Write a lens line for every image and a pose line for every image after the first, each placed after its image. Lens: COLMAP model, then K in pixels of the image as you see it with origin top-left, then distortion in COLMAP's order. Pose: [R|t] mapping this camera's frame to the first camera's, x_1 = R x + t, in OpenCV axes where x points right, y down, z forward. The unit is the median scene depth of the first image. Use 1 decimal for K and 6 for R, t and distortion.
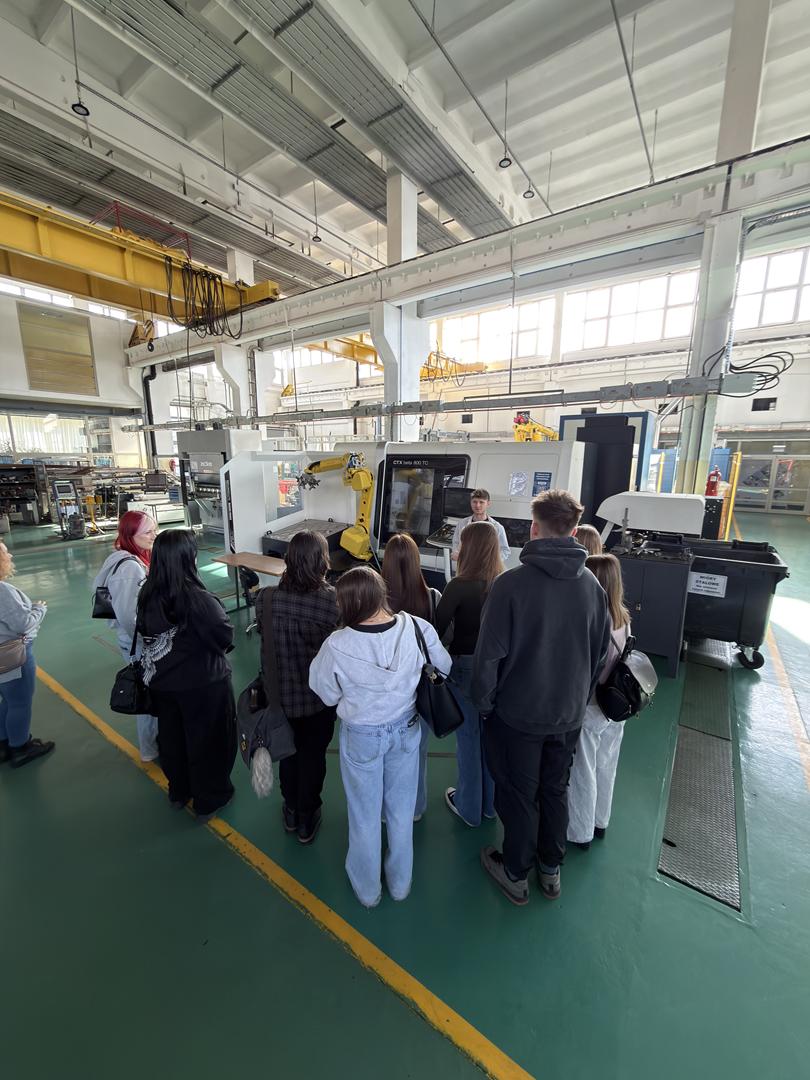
lens RADIAL K [[430.4, 0, 405.0], [0, 430.4, 540.0], [0, 0, 1]] dist [-0.000672, -0.000116]
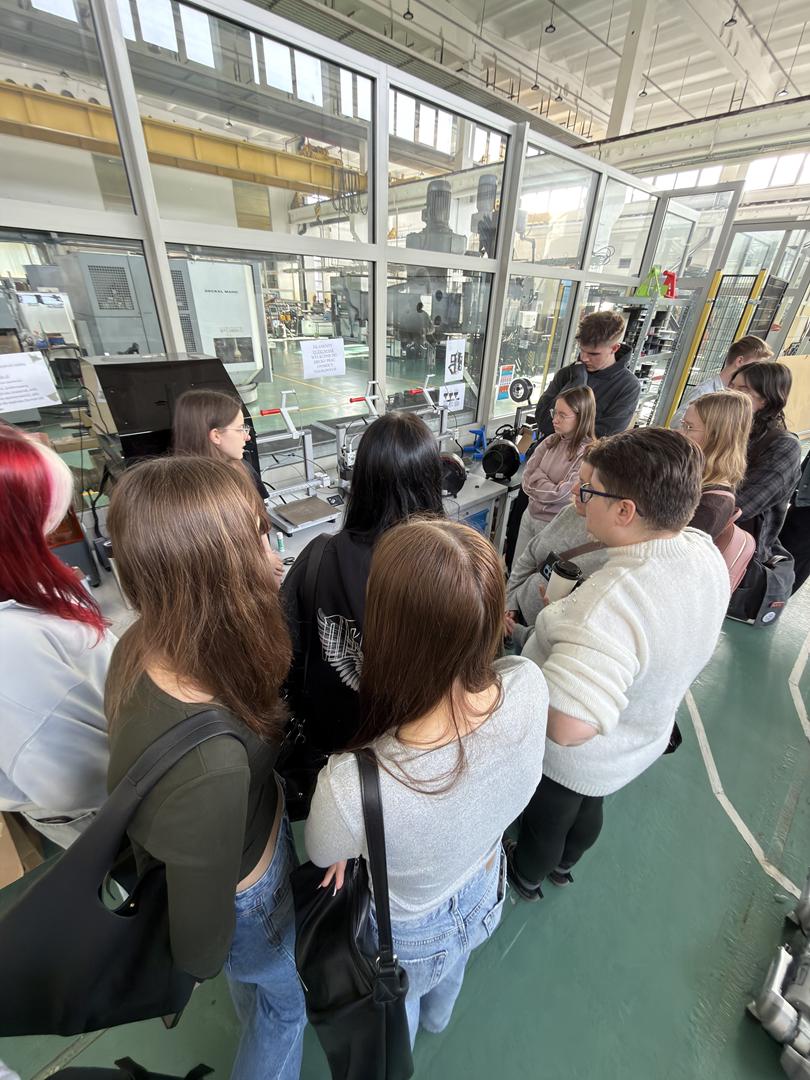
lens RADIAL K [[430.4, 0, 405.0], [0, 430.4, 540.0], [0, 0, 1]] dist [-0.000672, -0.000116]
pose [[0.974440, 0.133902, -0.180378, 0.184204], [-0.071451, 0.945983, 0.316245, 0.151691], [0.212981, -0.295274, 0.931371, -0.712894]]
